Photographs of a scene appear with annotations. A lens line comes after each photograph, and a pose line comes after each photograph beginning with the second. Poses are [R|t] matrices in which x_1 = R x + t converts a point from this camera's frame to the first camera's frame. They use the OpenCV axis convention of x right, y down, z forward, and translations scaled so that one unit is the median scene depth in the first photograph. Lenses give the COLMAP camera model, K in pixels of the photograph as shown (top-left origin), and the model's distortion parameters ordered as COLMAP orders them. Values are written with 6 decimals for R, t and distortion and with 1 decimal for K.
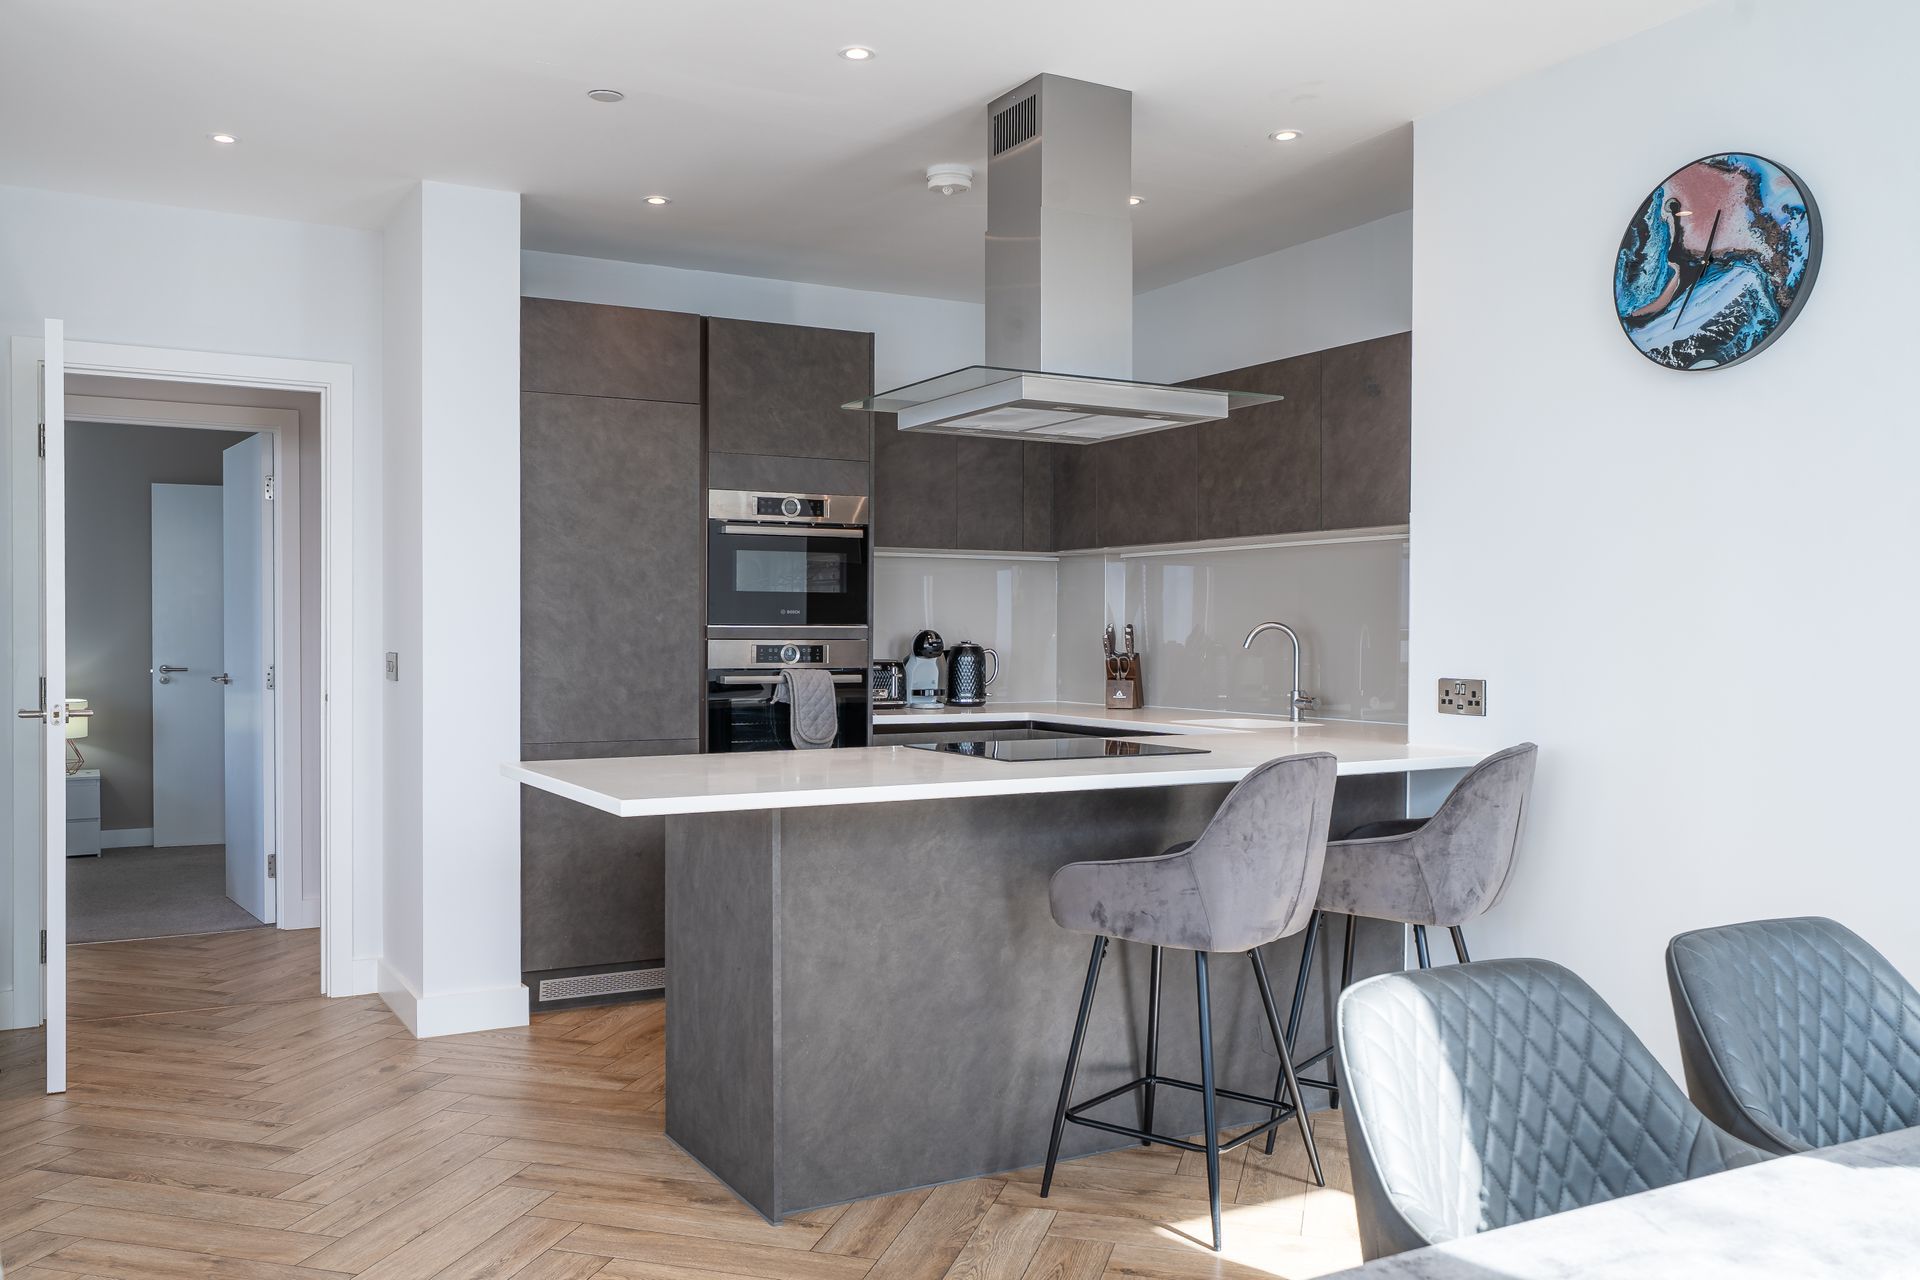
lens RADIAL K [[1595.1, 0, 945.9], [0, 1595.1, 637.0], [0, 0, 1]] dist [0.007172, 0.055382]
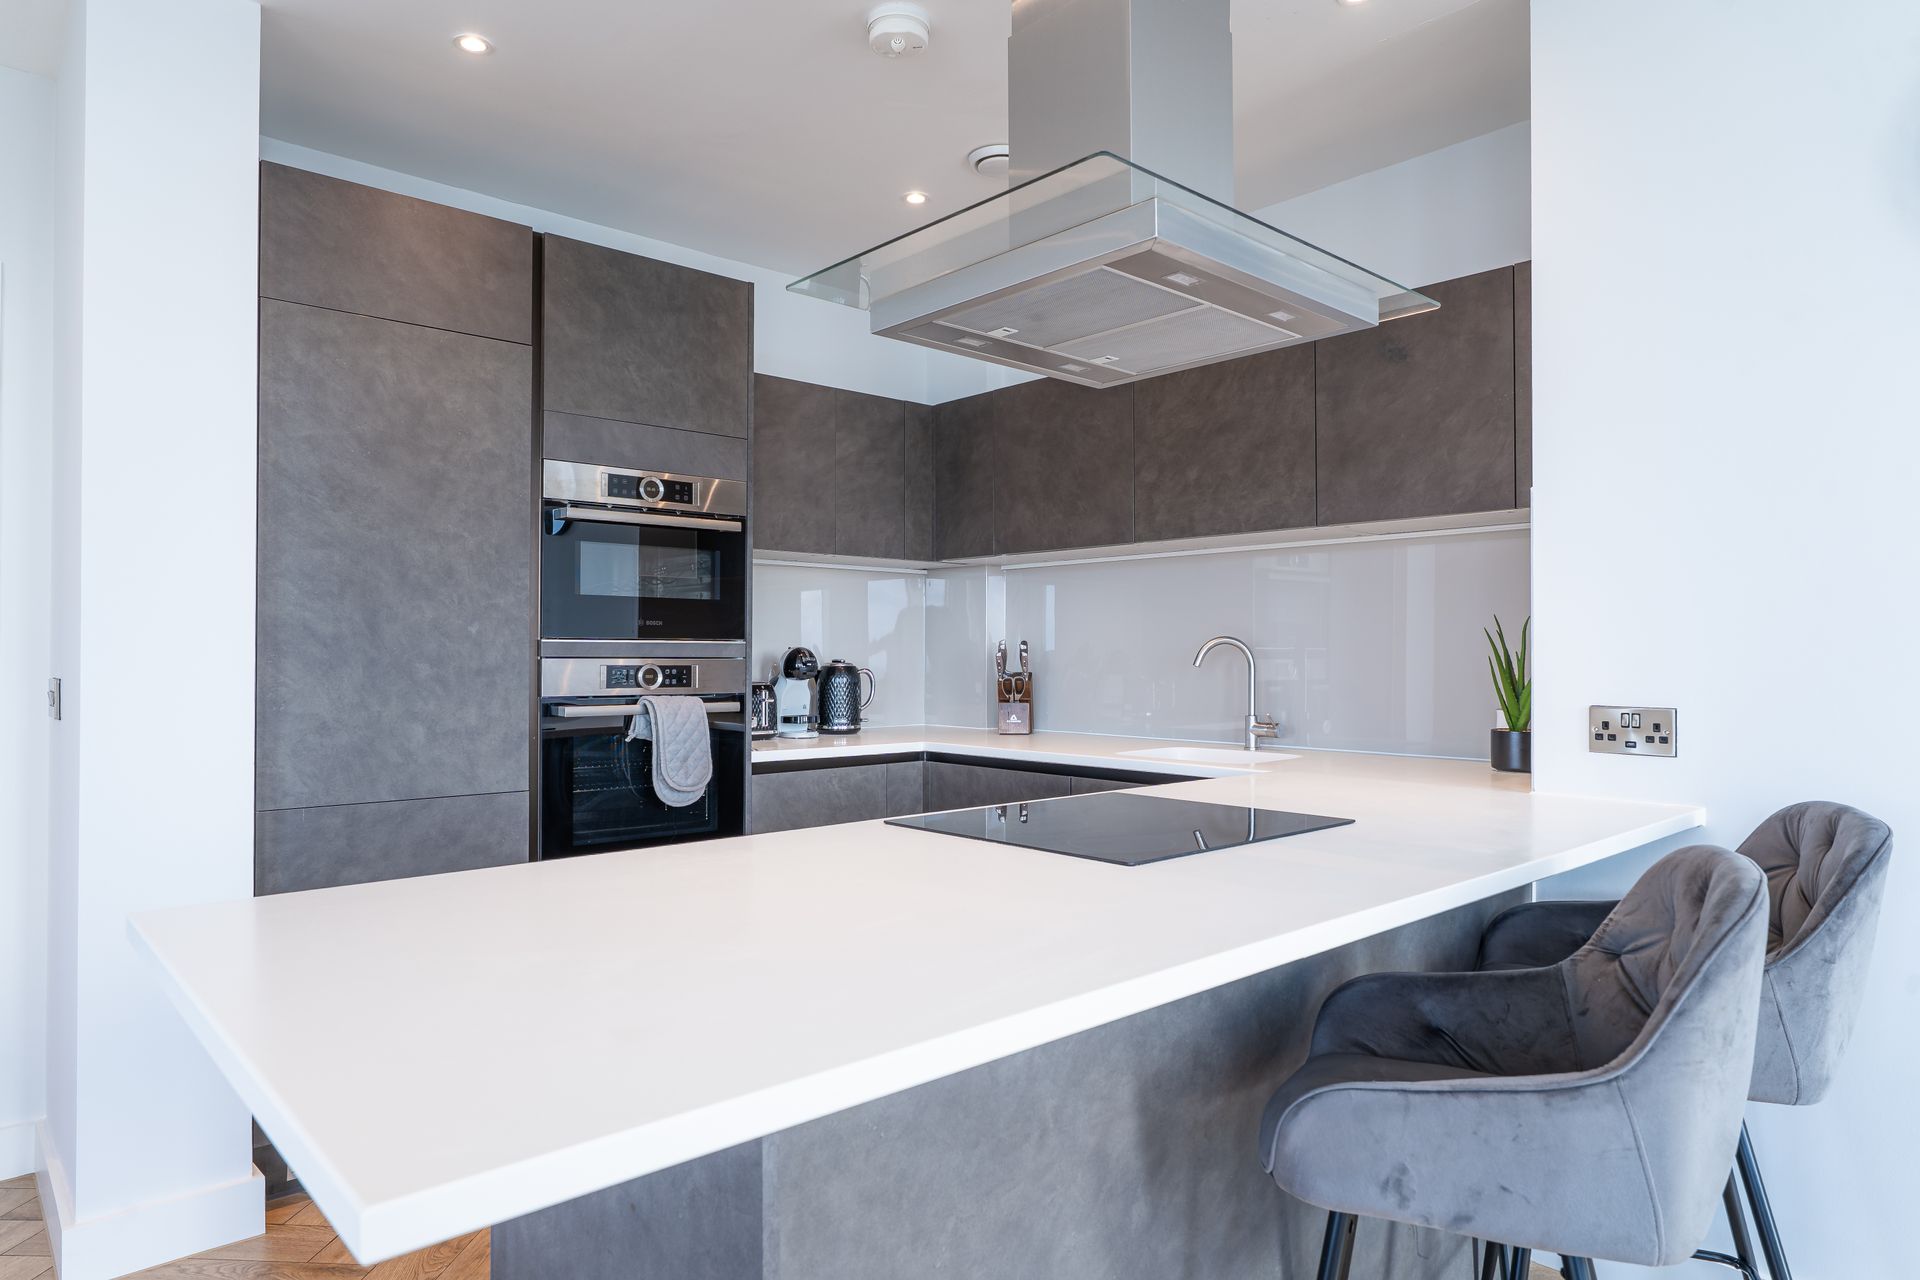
lens RADIAL K [[1155.8, 0, 953.5], [0, 1155.8, 638.8], [0, 0, 1]] dist [-0.004263, 0.005443]
pose [[0.975106, 0.001005, 0.221736, -0.081297], [0.002831, 0.999852, -0.016978, 0.002294], [-0.221720, 0.017183, 0.974959, 0.429185]]
